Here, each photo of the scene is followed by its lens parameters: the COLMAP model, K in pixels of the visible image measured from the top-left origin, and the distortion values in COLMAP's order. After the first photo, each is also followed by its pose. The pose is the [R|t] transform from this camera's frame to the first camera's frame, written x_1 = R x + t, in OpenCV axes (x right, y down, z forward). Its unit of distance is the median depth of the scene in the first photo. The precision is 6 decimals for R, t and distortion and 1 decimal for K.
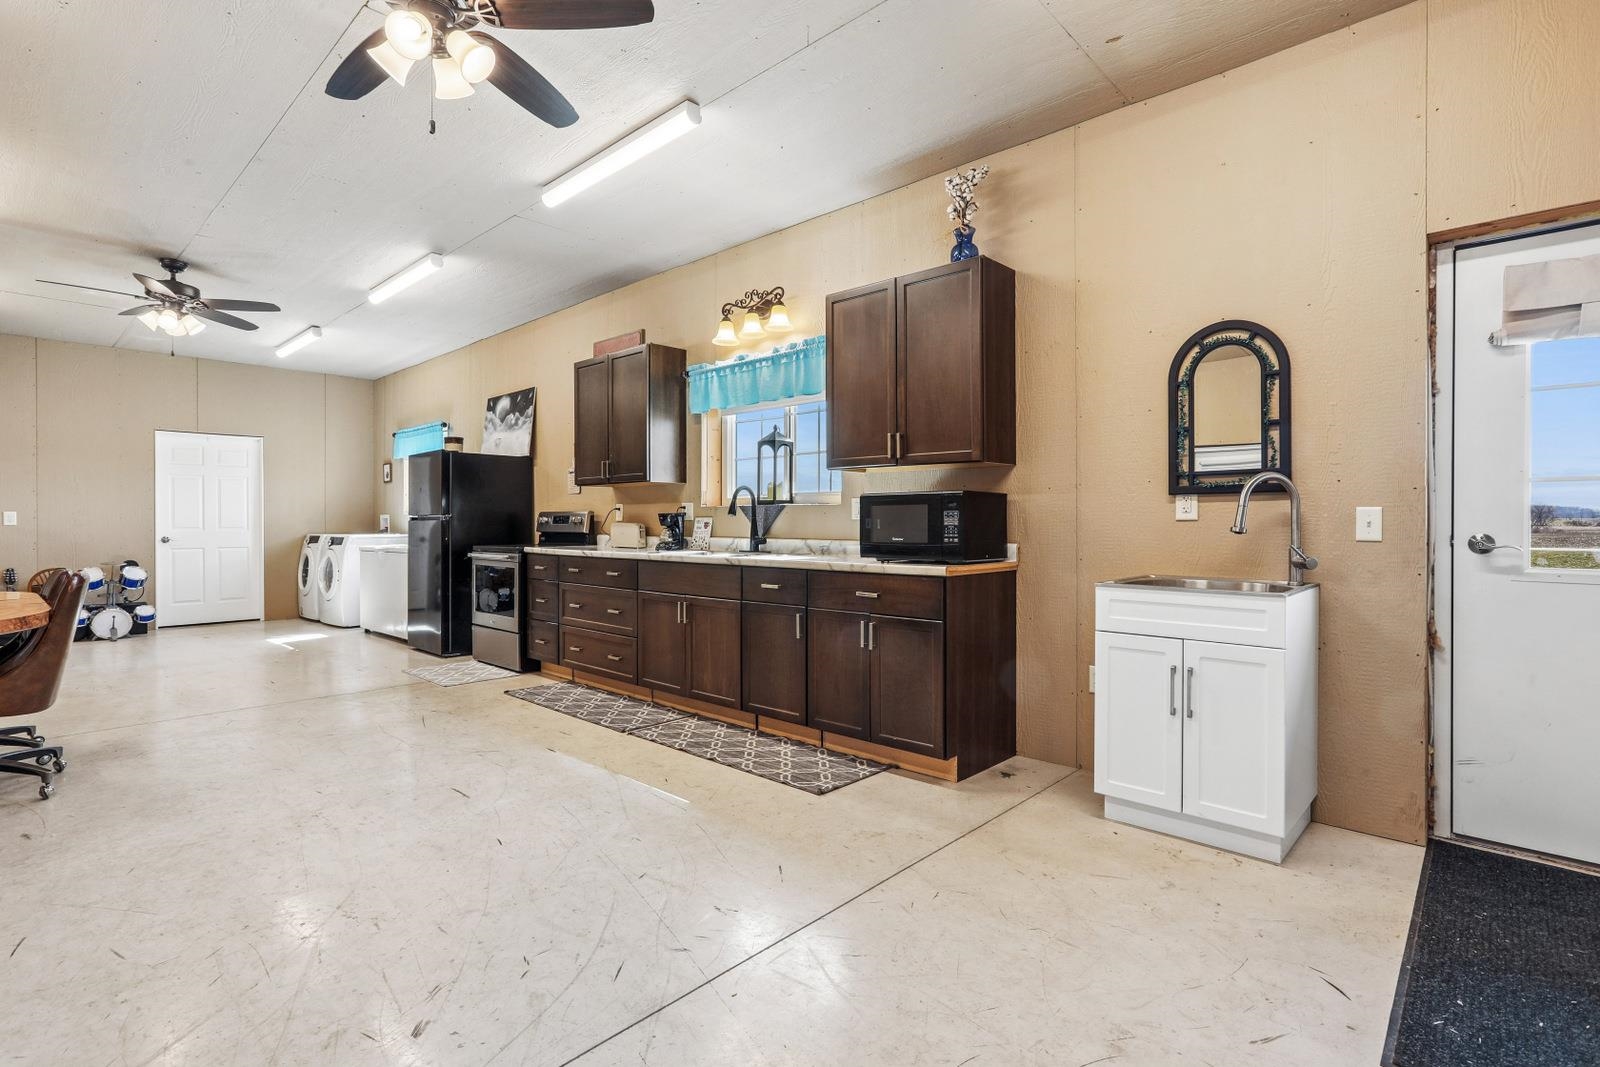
lens RADIAL K [[767.8, 0, 796.6], [0, 767.8, 525.7], [0, 0, 1]] dist [-0.030743, 0.016206]
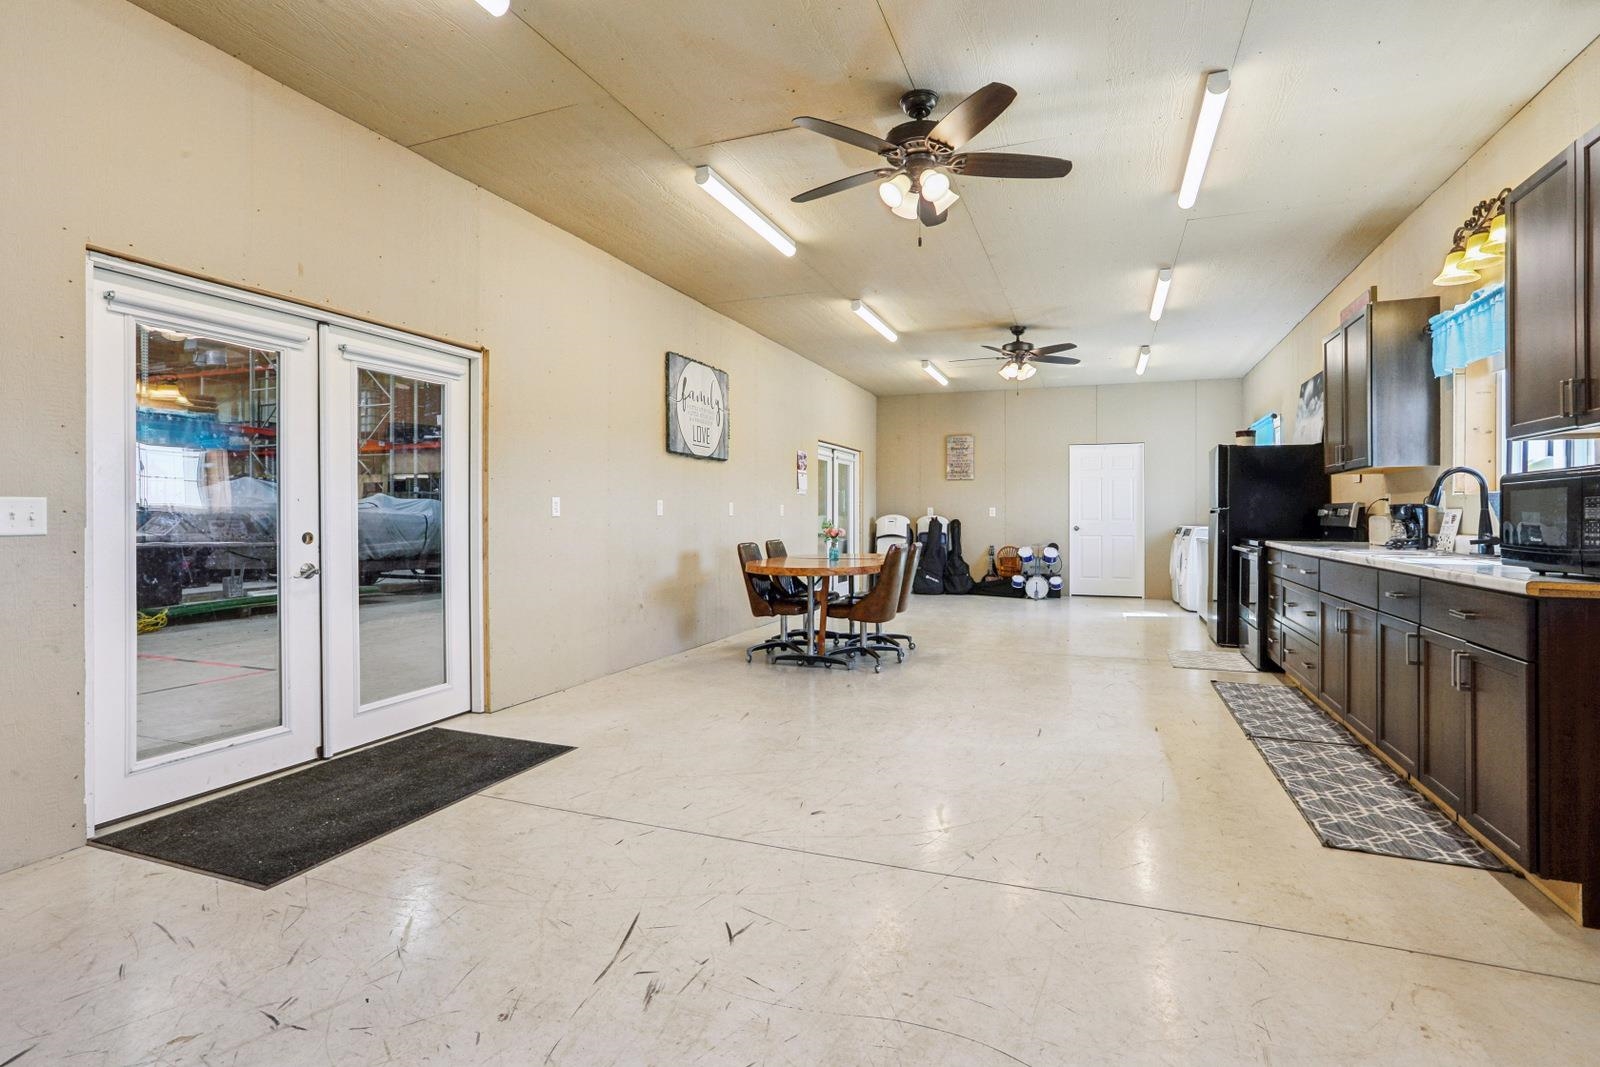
lens RADIAL K [[767.8, 0, 796.6], [0, 767.8, 525.7], [0, 0, 1]] dist [-0.030743, 0.016206]
pose [[0.369683, 0.013097, -0.929066, 0.372242], [-0.004054, 0.999914, 0.012483, -0.000938], [0.929149, -0.000848, 0.369704, 0.110541]]
